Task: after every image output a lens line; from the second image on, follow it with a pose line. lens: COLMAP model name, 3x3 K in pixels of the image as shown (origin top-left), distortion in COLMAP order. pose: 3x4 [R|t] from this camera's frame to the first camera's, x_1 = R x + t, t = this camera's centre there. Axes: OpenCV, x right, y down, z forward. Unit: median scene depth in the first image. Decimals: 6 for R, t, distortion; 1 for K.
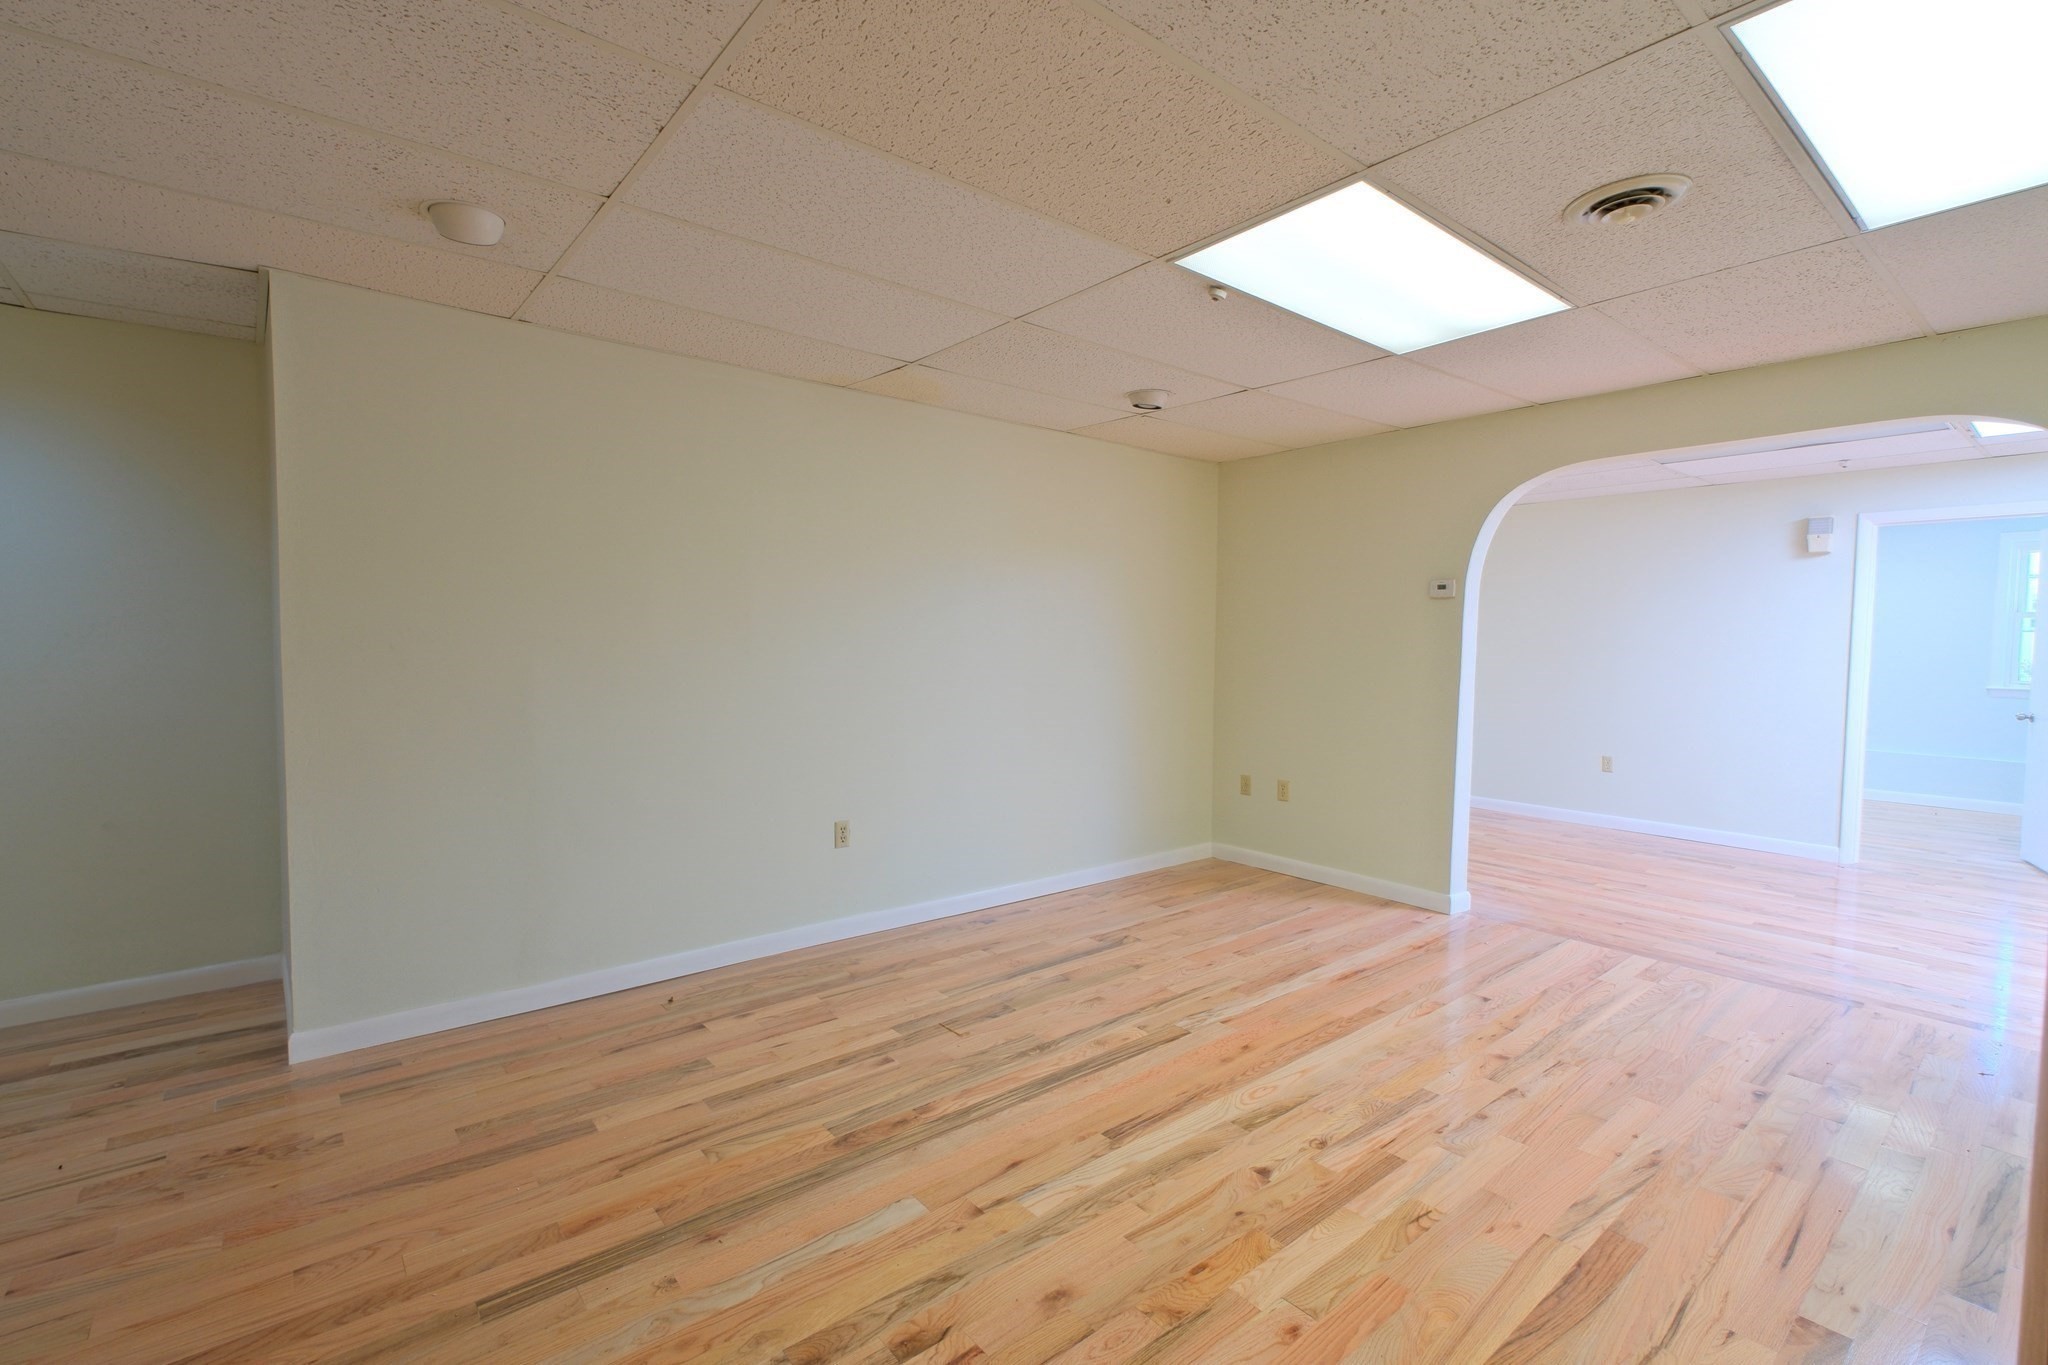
lens RADIAL K [[918.7, 0, 1021.0], [0, 918.7, 683.5], [0, 0, 1]] dist [-0.002481, -0.000157]
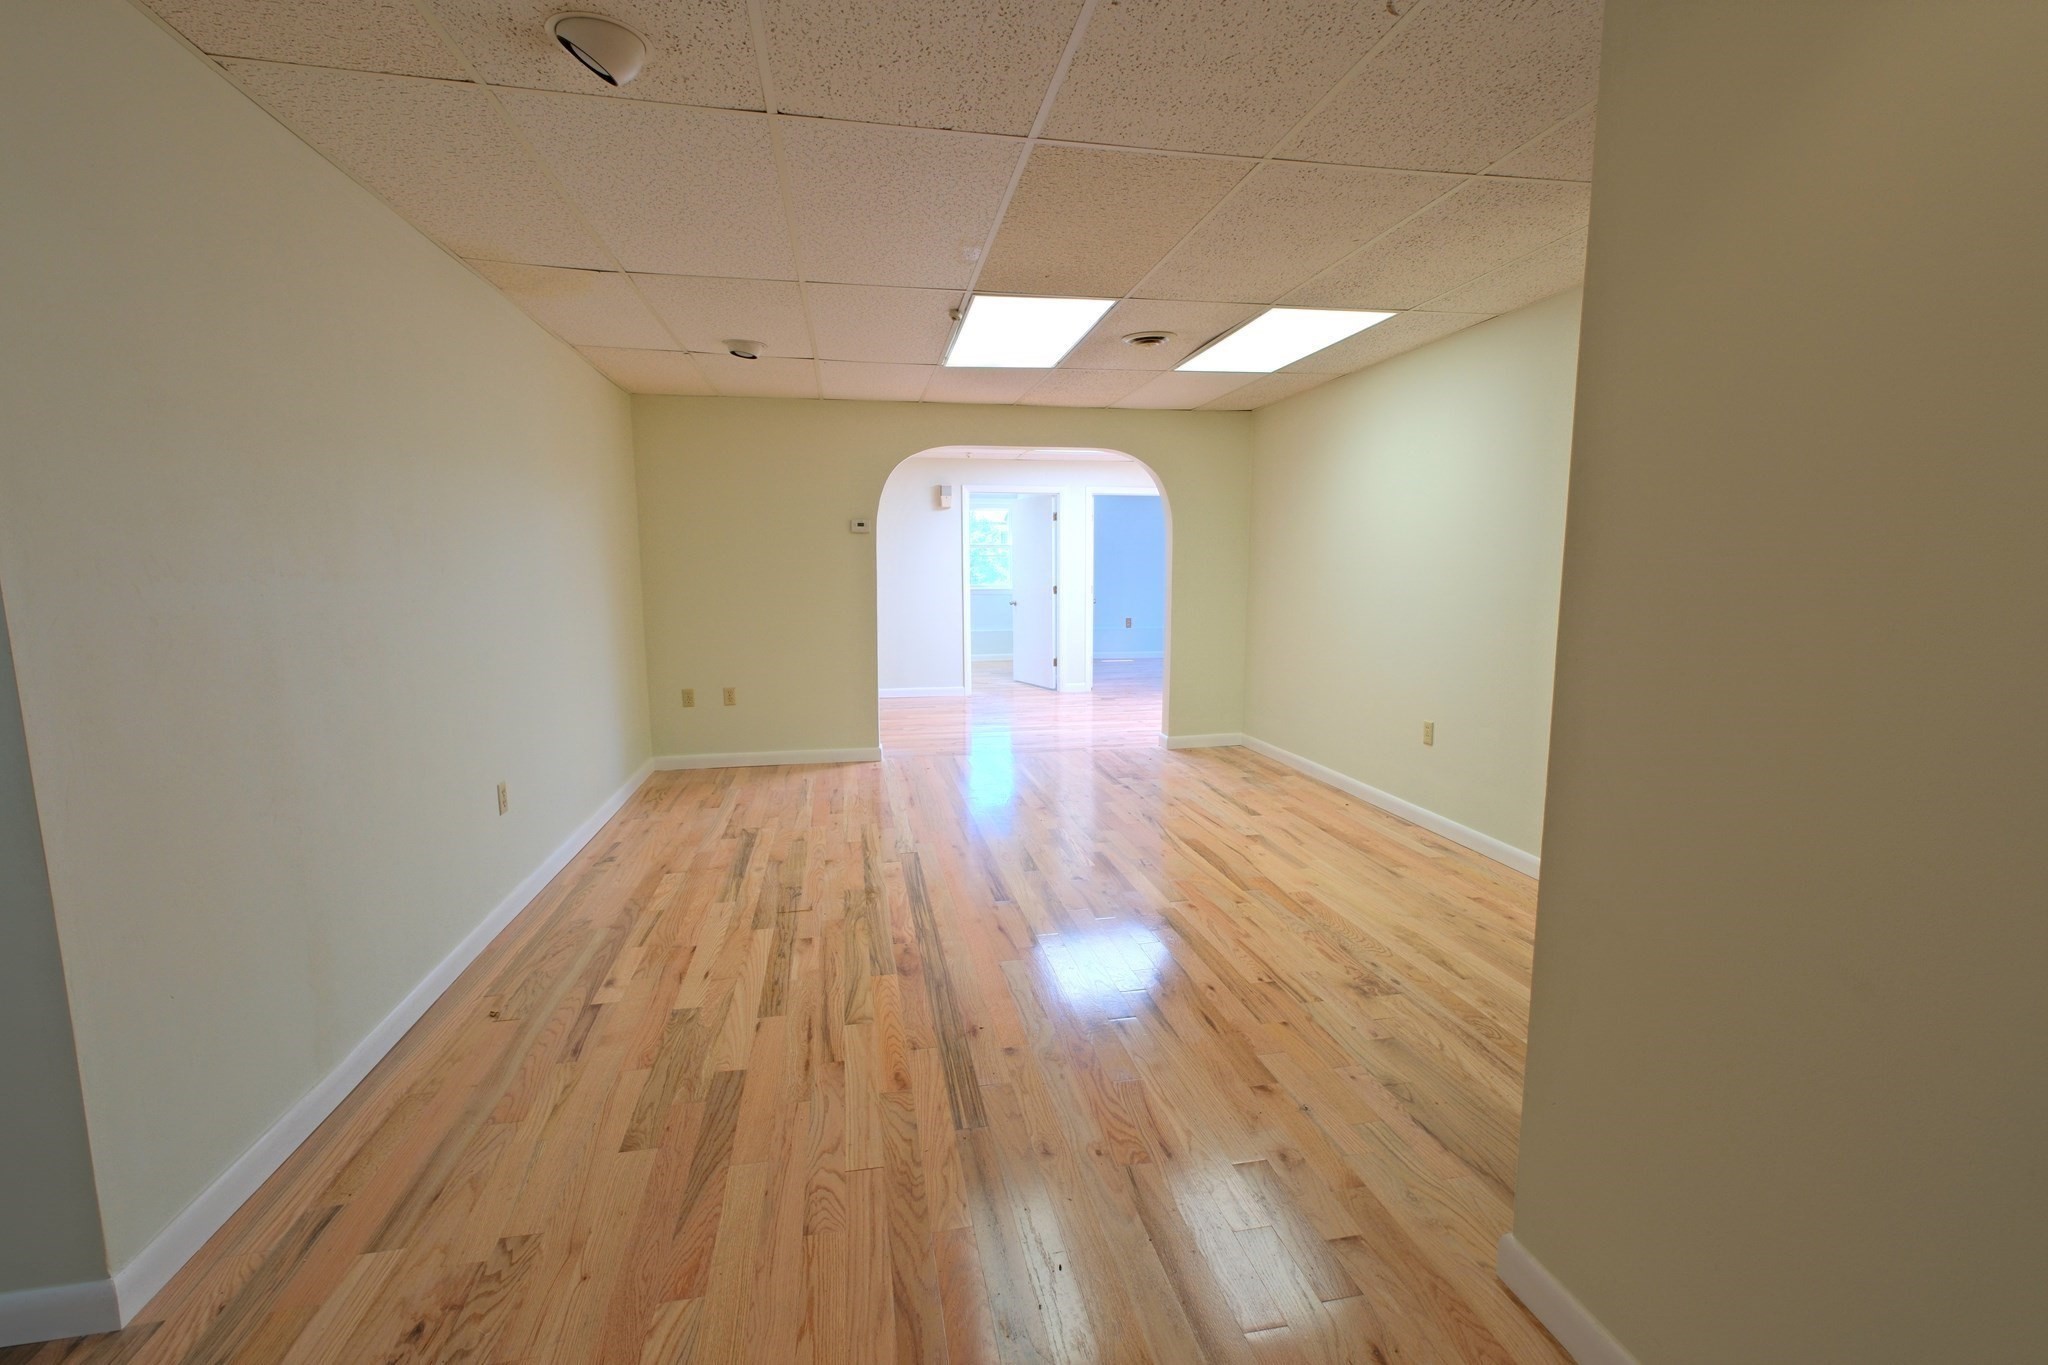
lens RADIAL K [[900.4, 0, 1032.1], [0, 900.4, 683.8], [0, 0, 1]] dist [0.006522, -0.001991]
pose [[0.467015, -0.125277, 0.875330, -0.895831], [0.052568, 0.992096, 0.113942, -0.014937], [-0.882685, -0.007198, 0.469909, 0.219994]]
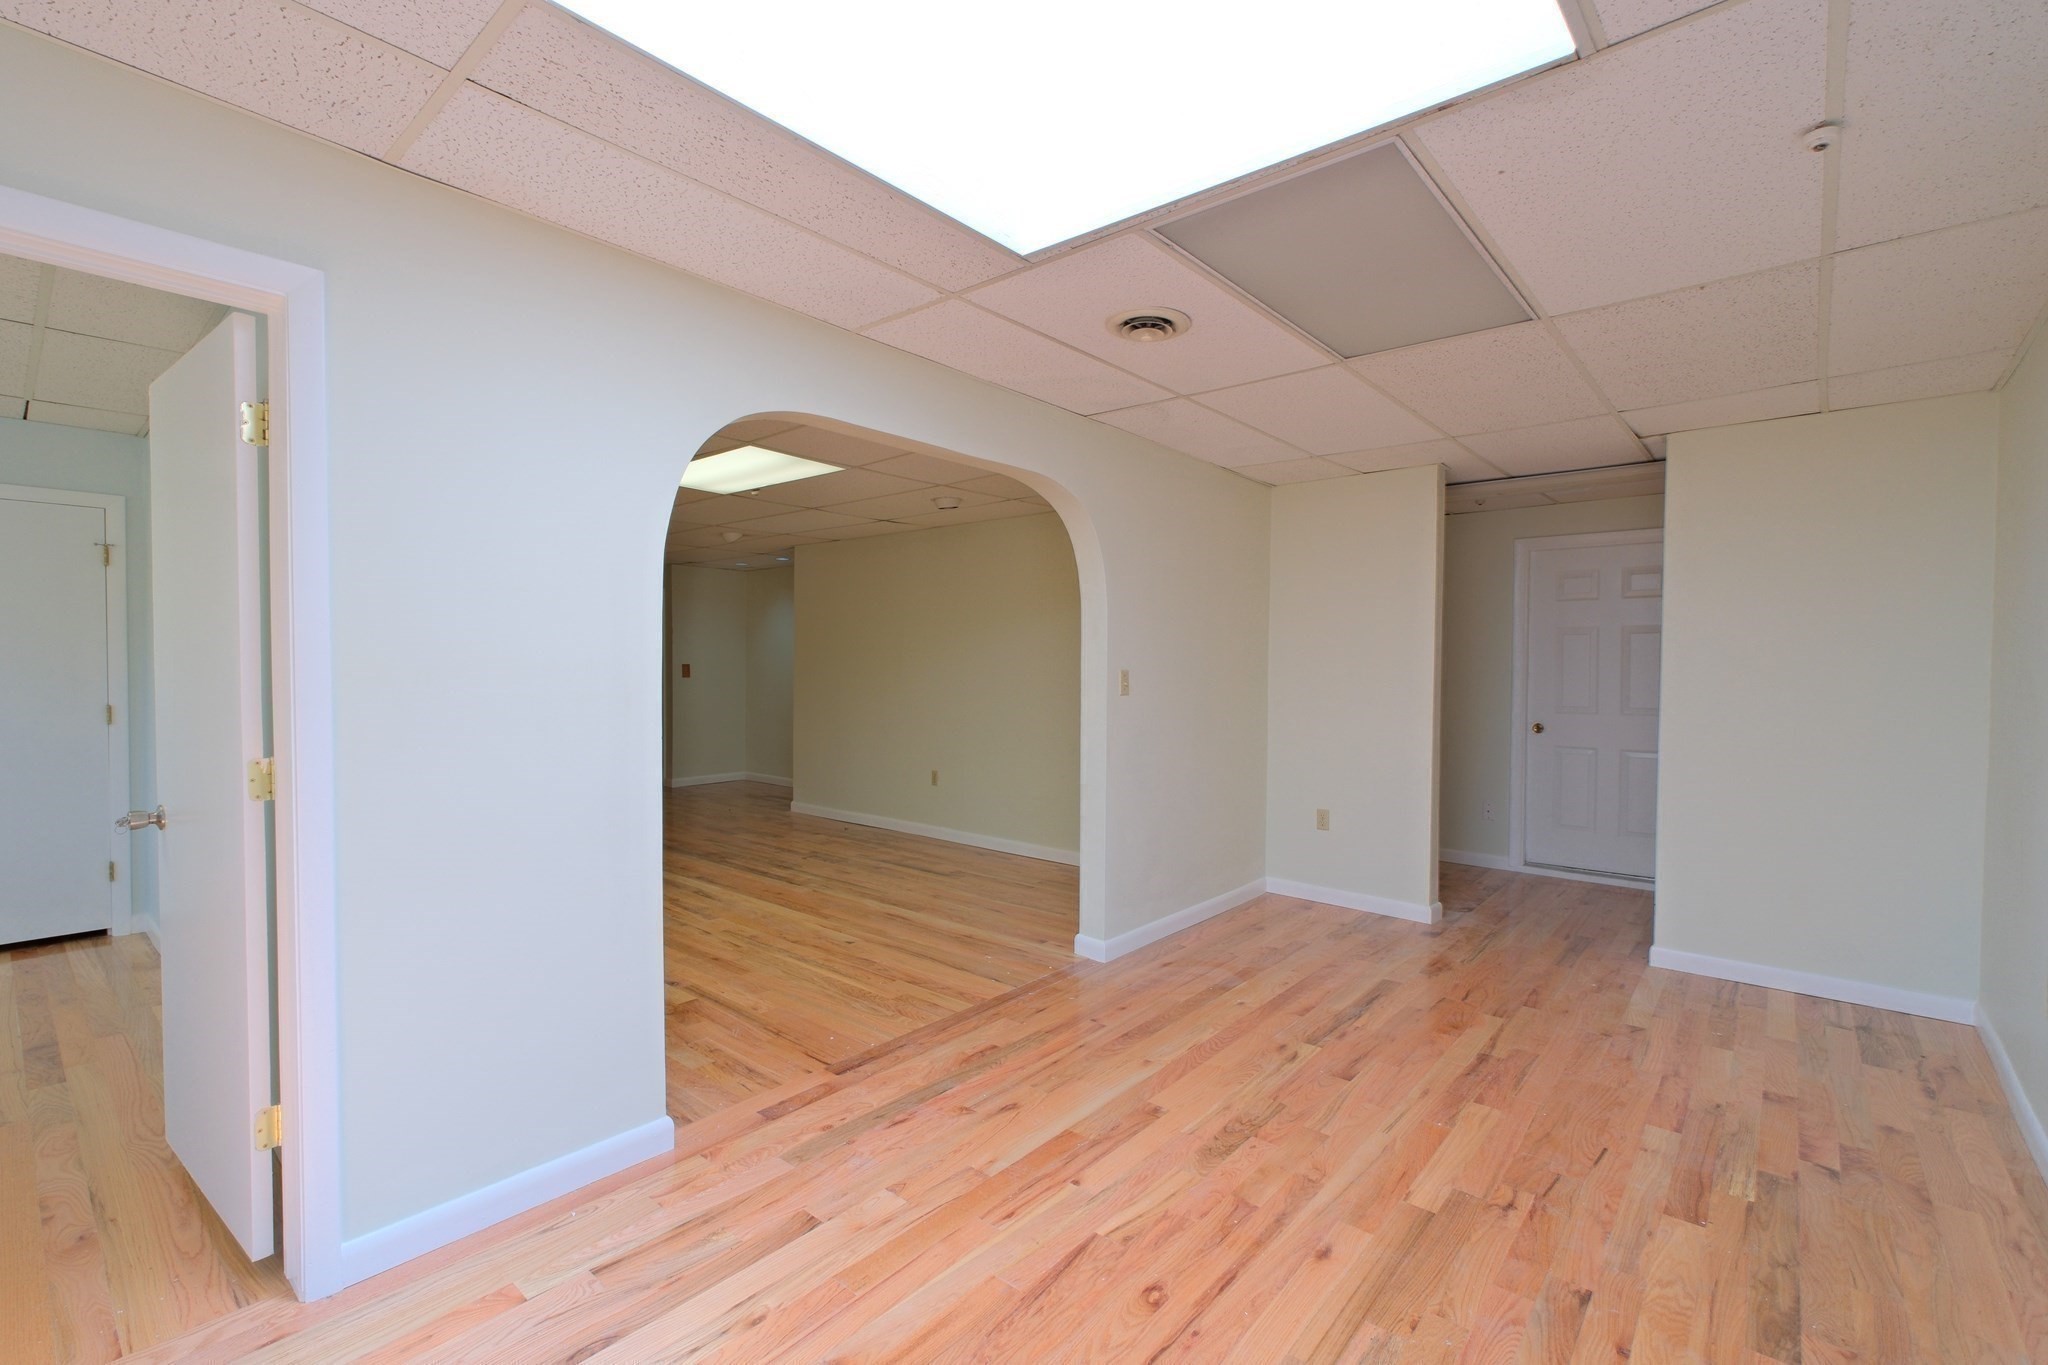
lens RADIAL K [[900.4, 0, 1030.9], [0, 900.4, 683.6], [0, 0, 1]] dist [0.006522, -0.001991]
pose [[0.174546, 0.013632, -0.984555, 2.014047], [-0.055654, 0.998442, 0.003958, -0.044972], [0.983075, 0.054104, 0.175033, 1.131142]]
